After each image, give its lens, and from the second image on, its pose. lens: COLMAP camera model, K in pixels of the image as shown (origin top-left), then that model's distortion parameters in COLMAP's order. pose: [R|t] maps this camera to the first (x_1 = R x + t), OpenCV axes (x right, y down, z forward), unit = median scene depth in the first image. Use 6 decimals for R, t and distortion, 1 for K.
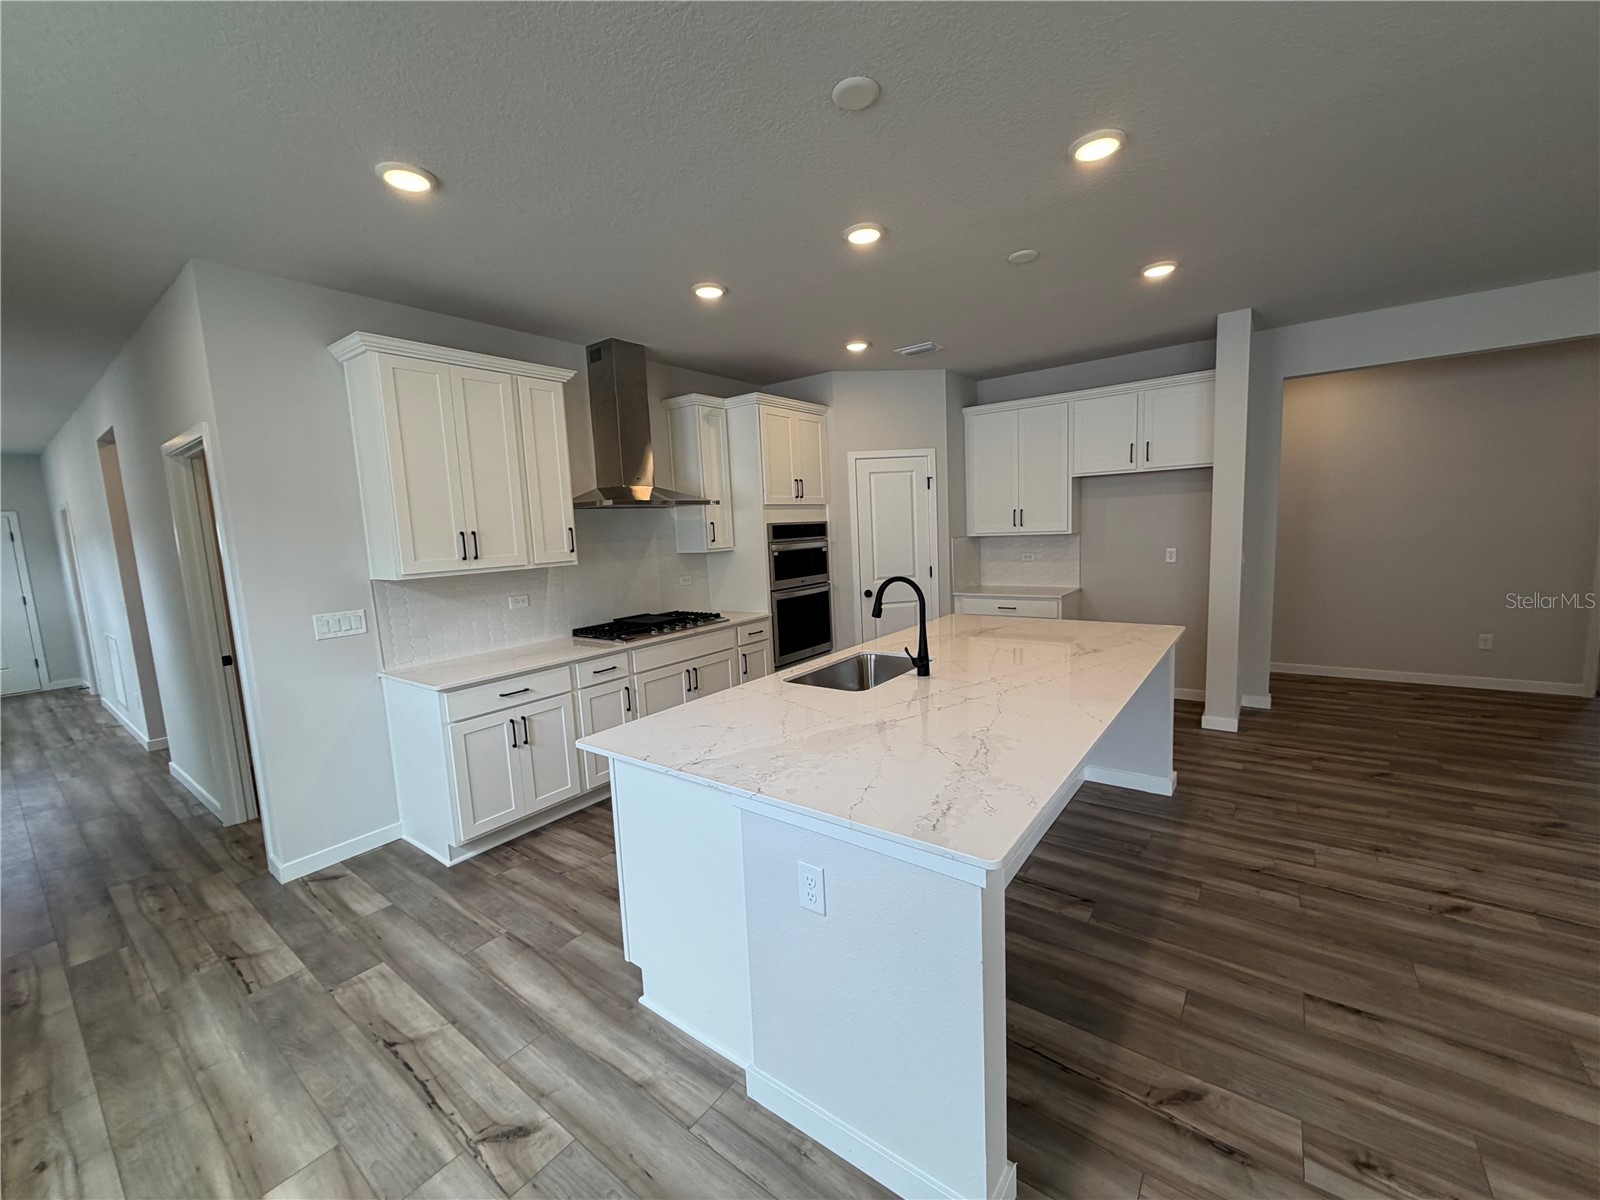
lens RADIAL K [[637.4, 0, 794.1], [0, 637.4, 599.1], [0, 0, 1]] dist [-0.000183, 0.000392]
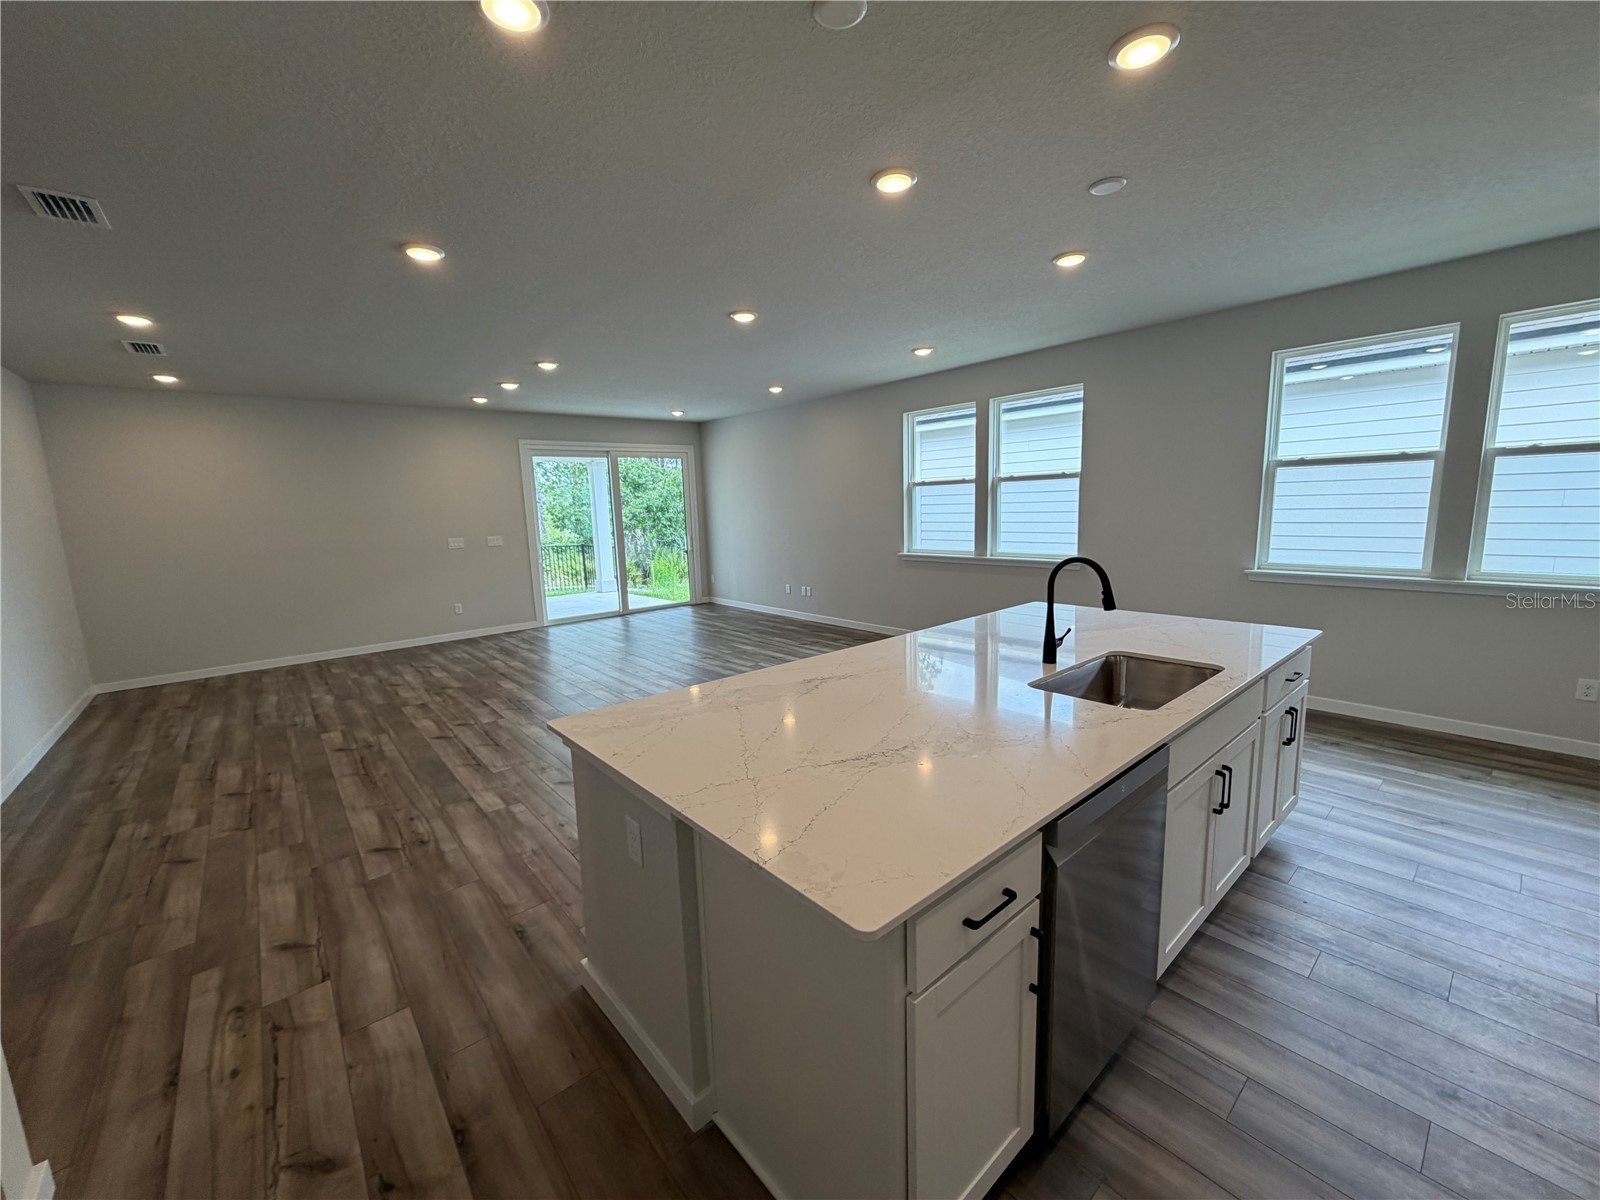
lens RADIAL K [[637.4, 0, 794.3], [0, 637.4, 598.3], [0, 0, 1]] dist [-0.000183, 0.000392]
pose [[-0.973603, 0.047736, 0.223199, 0.254755], [0.104608, 0.962459, 0.250461, -0.172762], [-0.202864, 0.267198, -0.942046, 1.388545]]
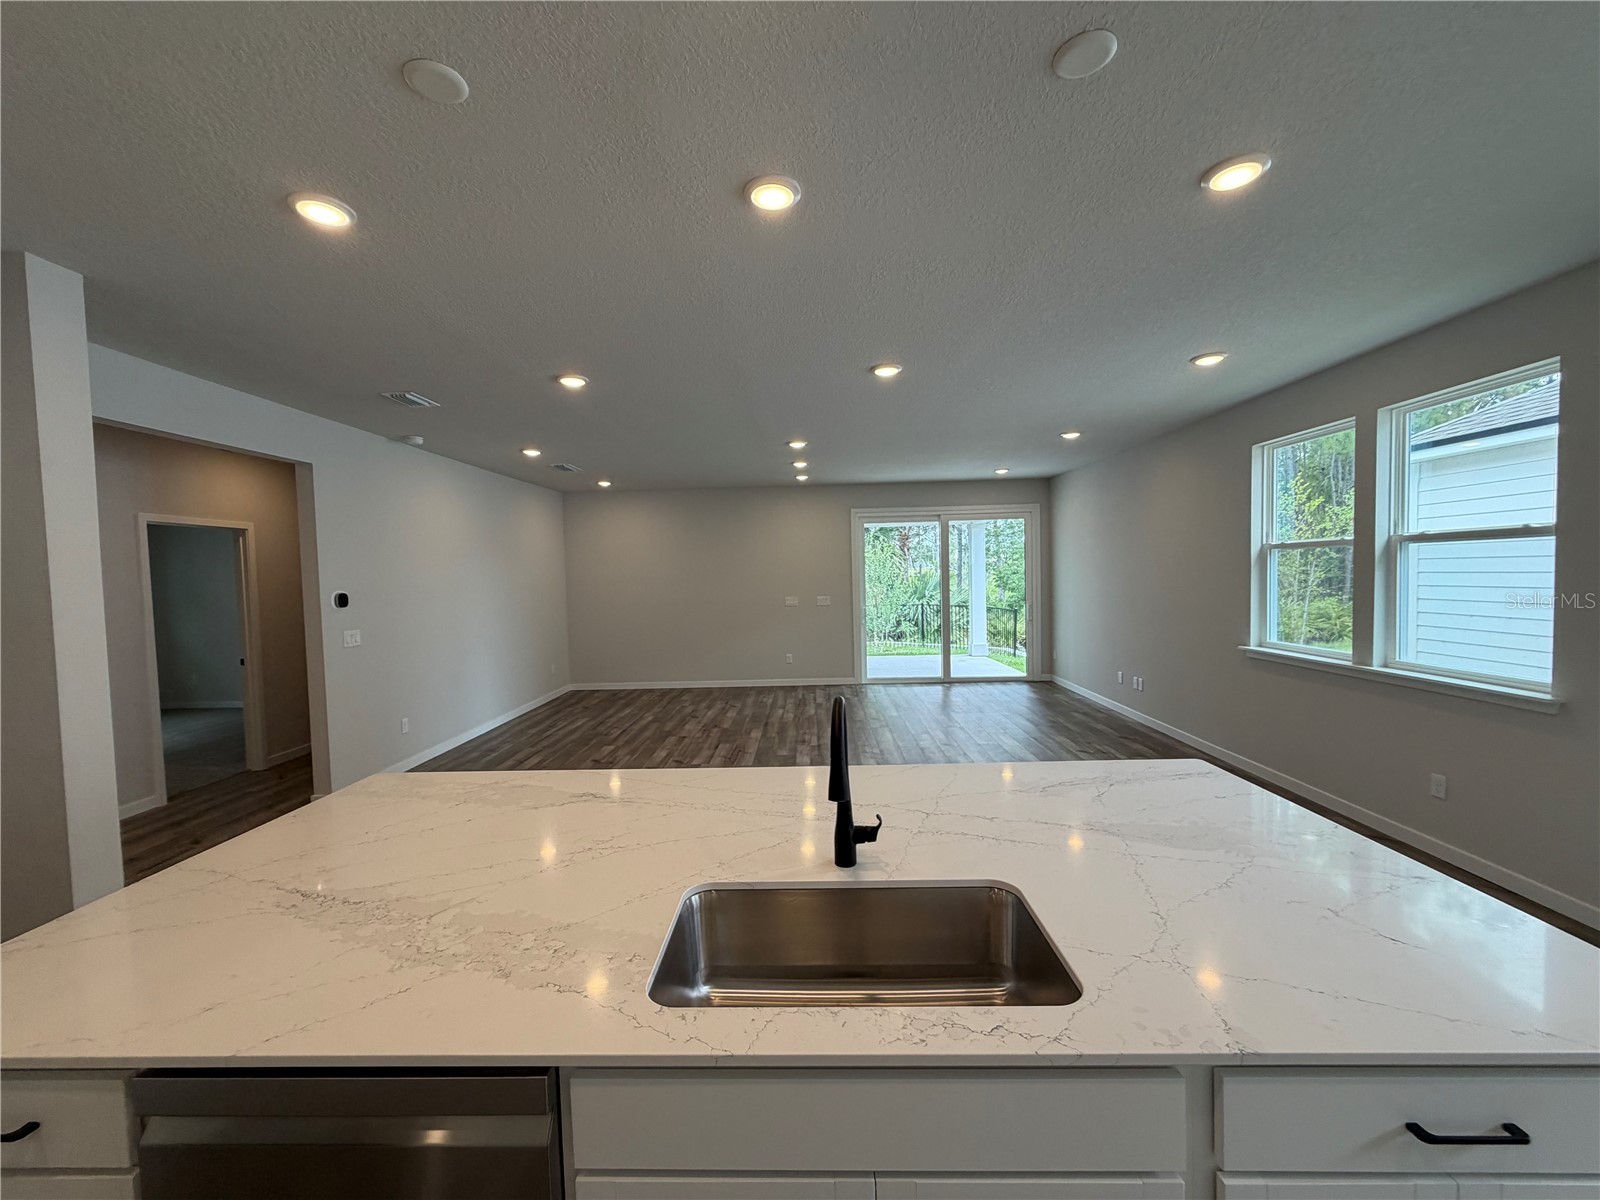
lens RADIAL K [[637.4, 0, 795.4], [0, 637.4, 605.1], [0, 0, 1]] dist [-0.000183, 0.000392]
pose [[-0.581075, 0.020257, 0.813598, -0.167631], [0.145754, 0.986118, 0.079545, -0.112333], [-0.800692, 0.164807, -0.575961, 0.955991]]
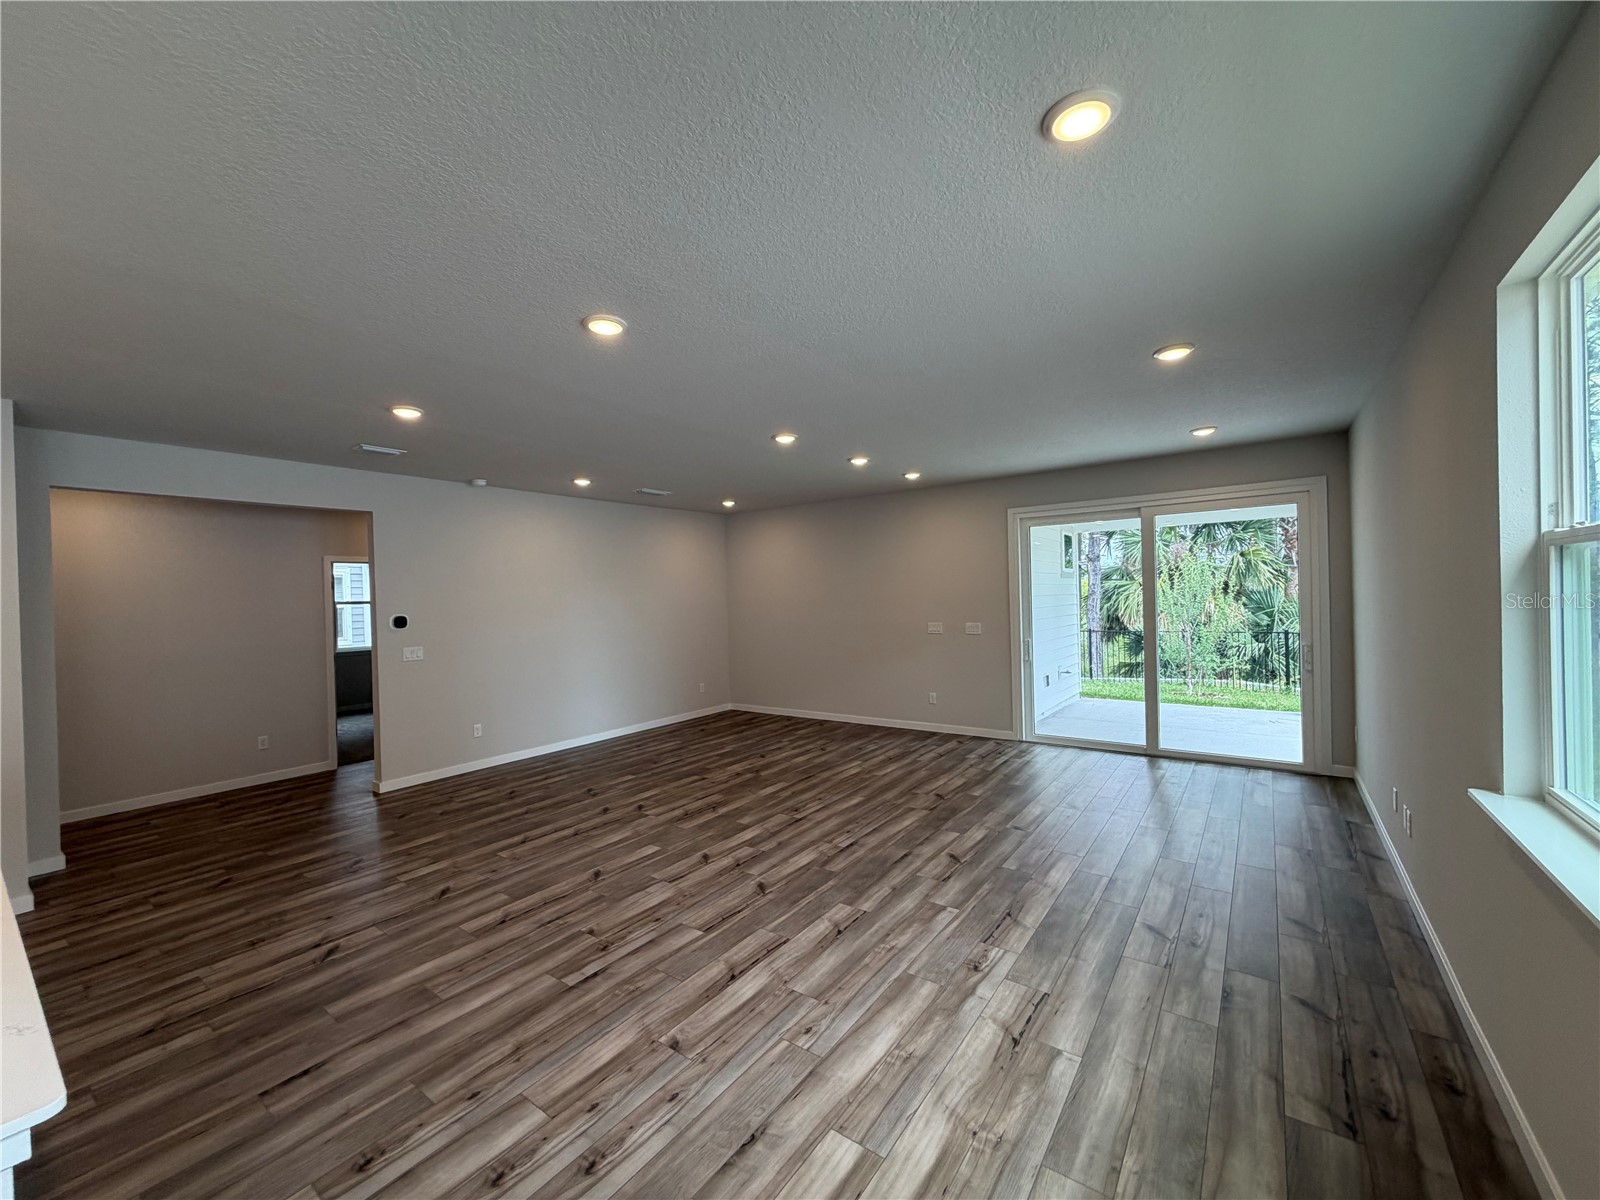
lens RADIAL K [[637.4, 0, 795.8], [0, 637.4, 603.6], [0, 0, 1]] dist [-0.000183, 0.000392]
pose [[-0.014745, 0.035820, 0.999249, -0.155042], [0.145064, 0.988861, -0.033307, -0.006490], [-0.989312, 0.144464, -0.019777, 0.021595]]
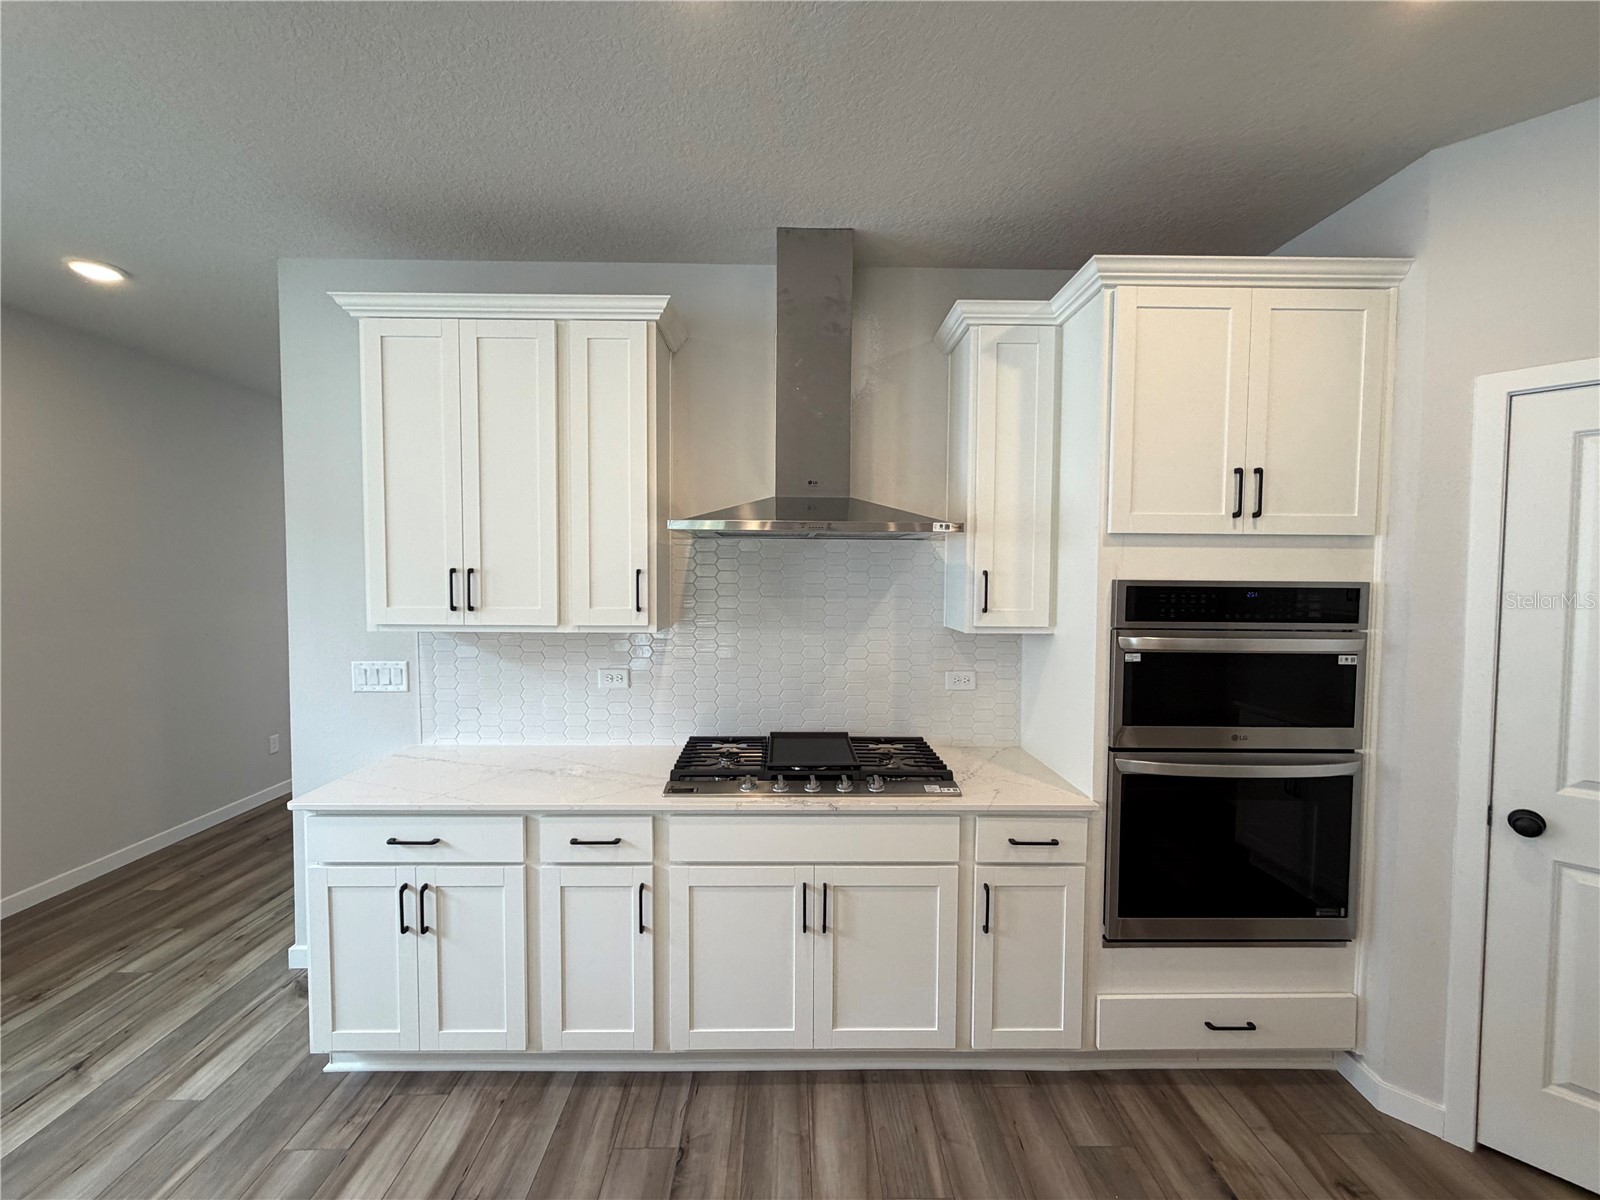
lens RADIAL K [[637.4, 0, 796.0], [0, 637.4, 600.4], [0, 0, 1]] dist [-0.000183, 0.000392]
pose [[0.615194, 0.083825, -0.783907, 0.197305], [-0.126590, 0.991932, 0.006725, -0.109148], [0.778146, 0.095098, 0.620842, 0.777626]]
